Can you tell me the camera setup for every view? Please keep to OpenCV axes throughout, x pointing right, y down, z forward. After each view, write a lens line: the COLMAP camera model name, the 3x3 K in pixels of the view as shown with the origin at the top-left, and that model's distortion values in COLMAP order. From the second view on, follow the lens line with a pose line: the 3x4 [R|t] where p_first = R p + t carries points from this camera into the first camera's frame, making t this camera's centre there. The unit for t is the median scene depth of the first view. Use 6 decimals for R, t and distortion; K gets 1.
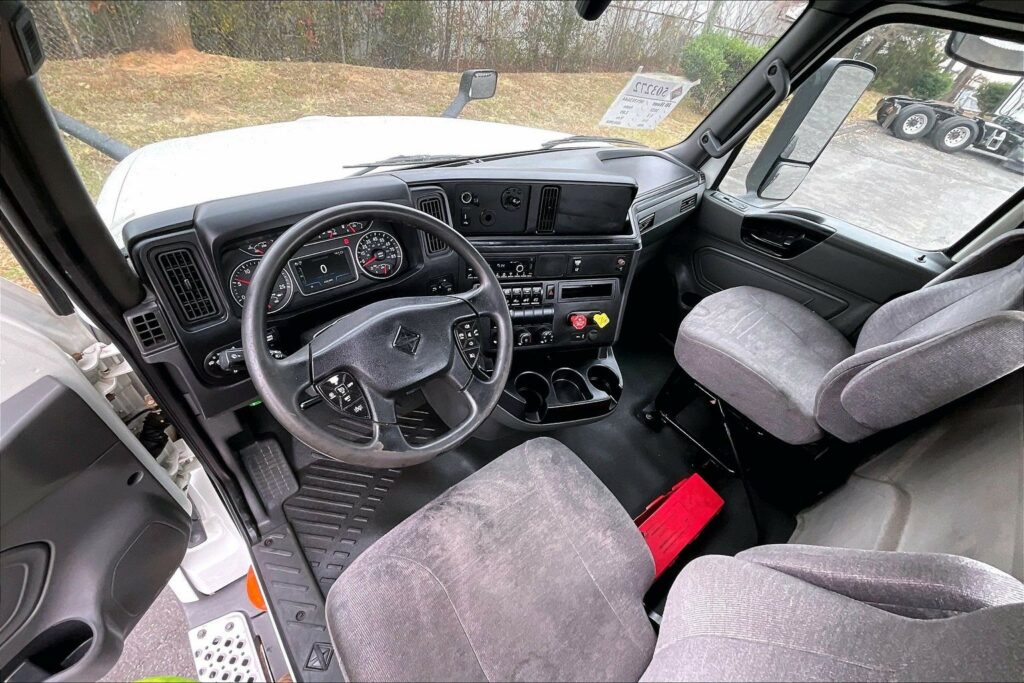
lens RADIAL K [[413.5, 0, 512.5], [0, 413.5, 343.8], [0, 0, 1]] dist [-0.017831, 0.013258]
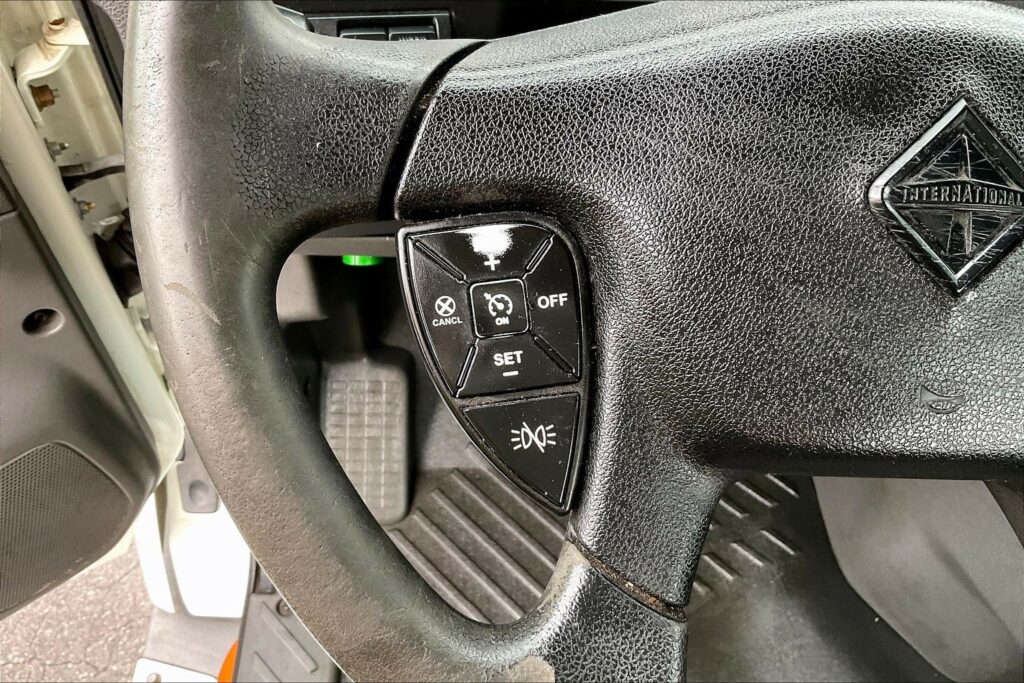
lens RADIAL K [[837.7, 0, 512.0], [0, 837.7, 341.5], [0, 0, 1]] dist [0.105678, -0.211755]
pose [[0.748851, 0.424123, -0.509256, -0.125503], [-0.403675, 0.901322, 0.157050, 0.038488], [0.525612, 0.087967, 0.846164, 0.406986]]
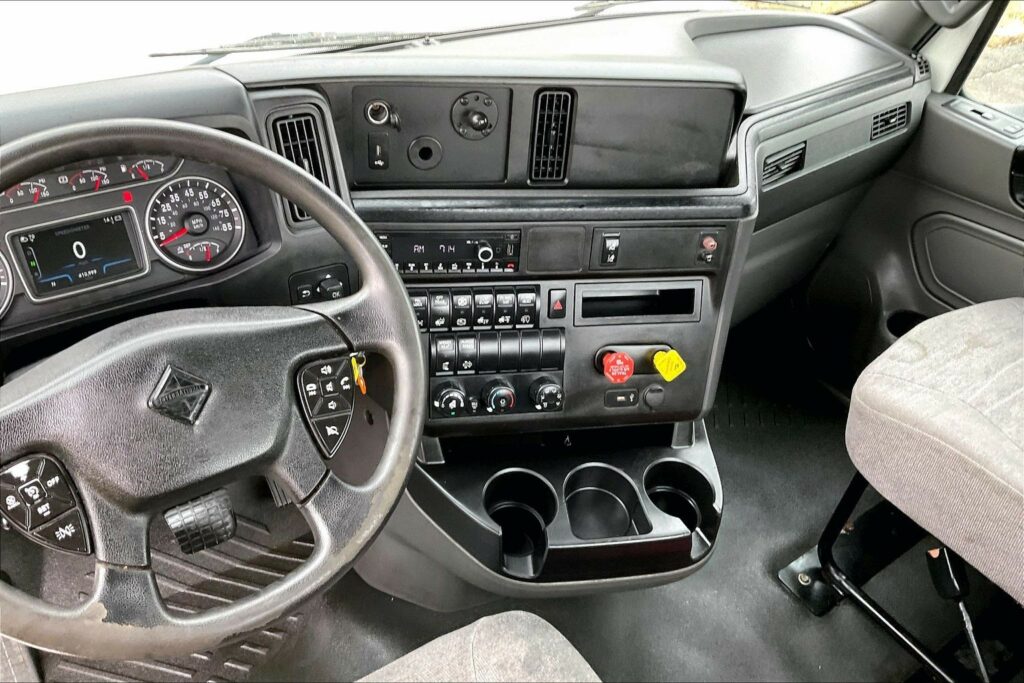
lens RADIAL K [[837.7, 0, 512.0], [0, 837.7, 341.5], [0, 0, 1]] dist [0.105678, -0.211755]
pose [[0.994382, 0.020788, -0.103792, 0.151593], [-0.029197, 0.996354, -0.080166, -0.001274], [0.101747, 0.082746, 0.991363, 0.024755]]
